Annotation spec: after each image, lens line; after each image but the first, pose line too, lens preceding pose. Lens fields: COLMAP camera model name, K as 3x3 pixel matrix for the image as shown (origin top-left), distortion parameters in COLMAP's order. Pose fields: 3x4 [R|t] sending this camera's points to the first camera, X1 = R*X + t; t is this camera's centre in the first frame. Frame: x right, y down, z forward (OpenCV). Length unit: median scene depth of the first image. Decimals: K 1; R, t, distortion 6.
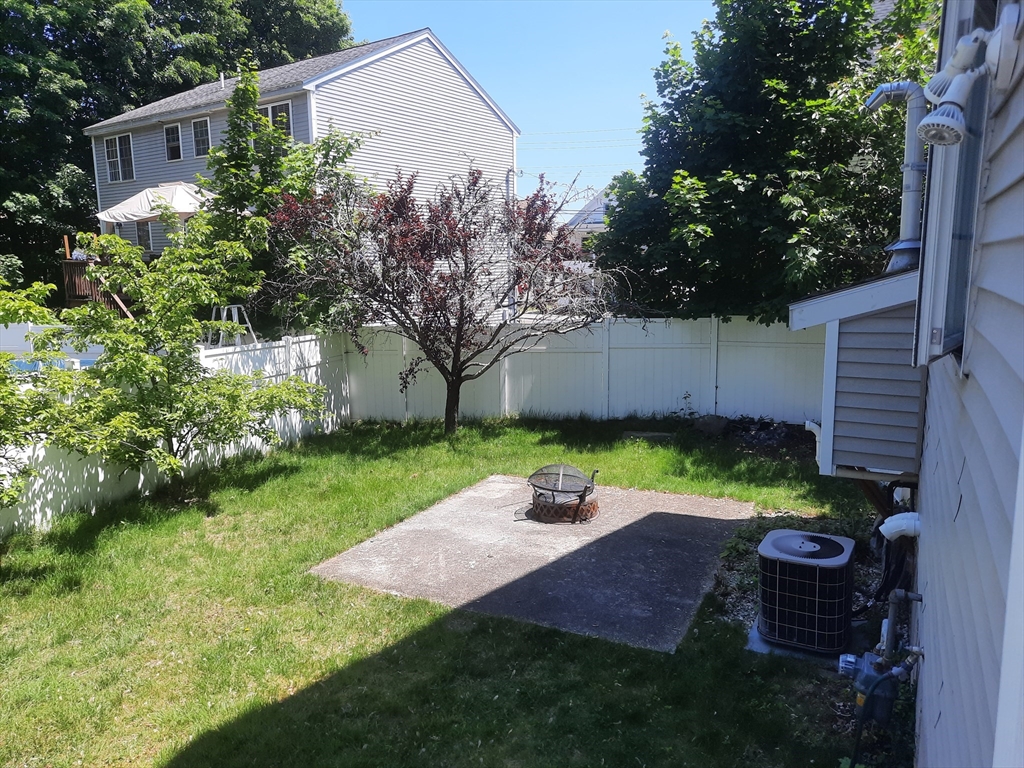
lens RADIAL K [[744.9, 0, 520.3], [0, 744.9, 382.6], [0, 0, 1]] dist [0.024732, -0.004054]
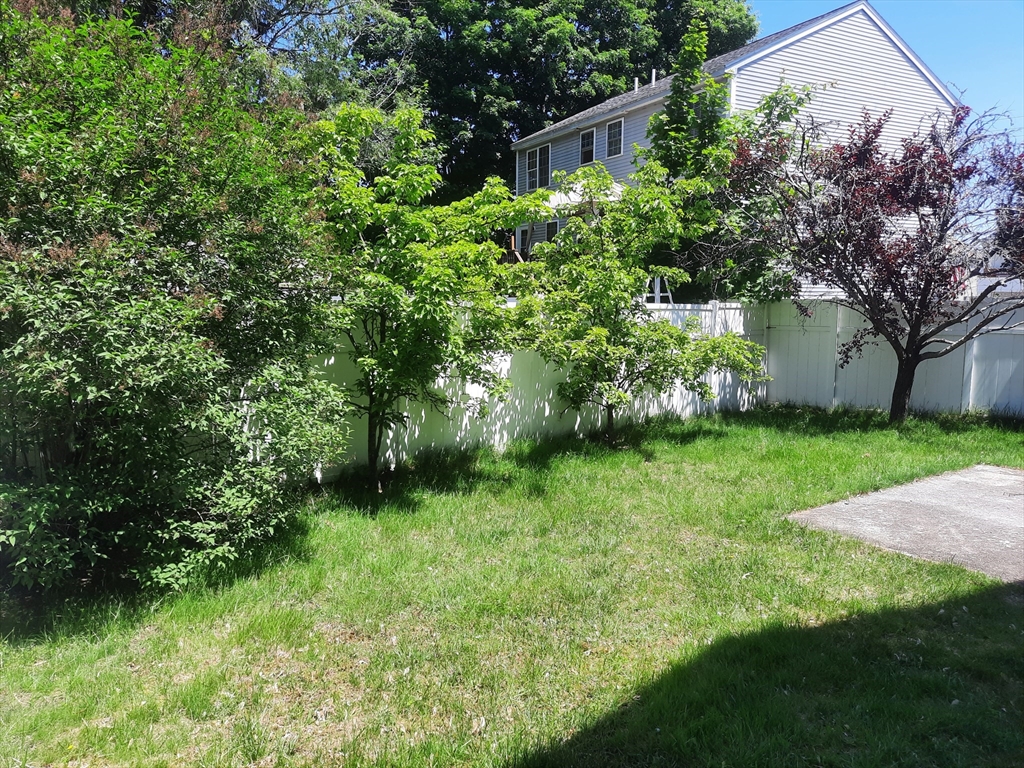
lens RADIAL K [[741.8, 0, 509.8], [0, 741.8, 384.8], [0, 0, 1]] dist [0.051250, -0.041990]
pose [[0.893561, 0.068920, -0.443621, -0.117065], [-0.090607, 0.995497, -0.027847, 0.093159], [0.439704, 0.065079, 0.895782, 0.046379]]
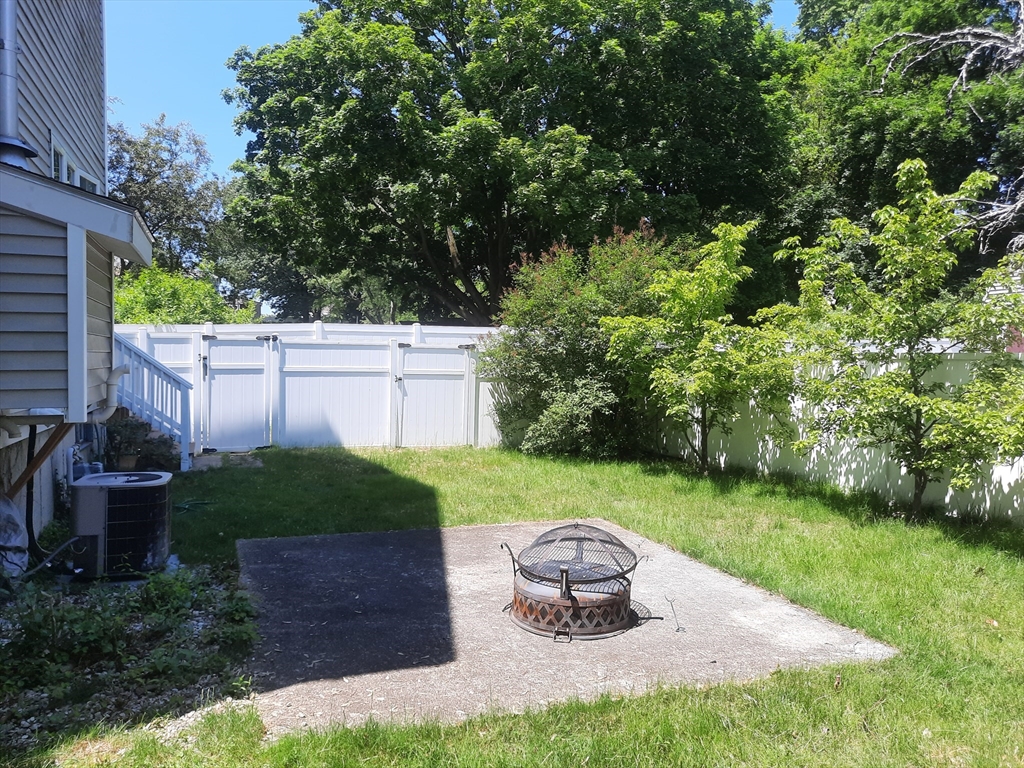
lens RADIAL K [[741.8, 0, 509.8], [0, 741.8, 384.8], [0, 0, 1]] dist [0.051250, -0.041990]
pose [[-0.659538, 0.047619, -0.750162, 0.365905], [-0.111114, 0.980851, 0.159954, -0.059019], [0.743414, 0.188849, -0.641617, 0.932740]]
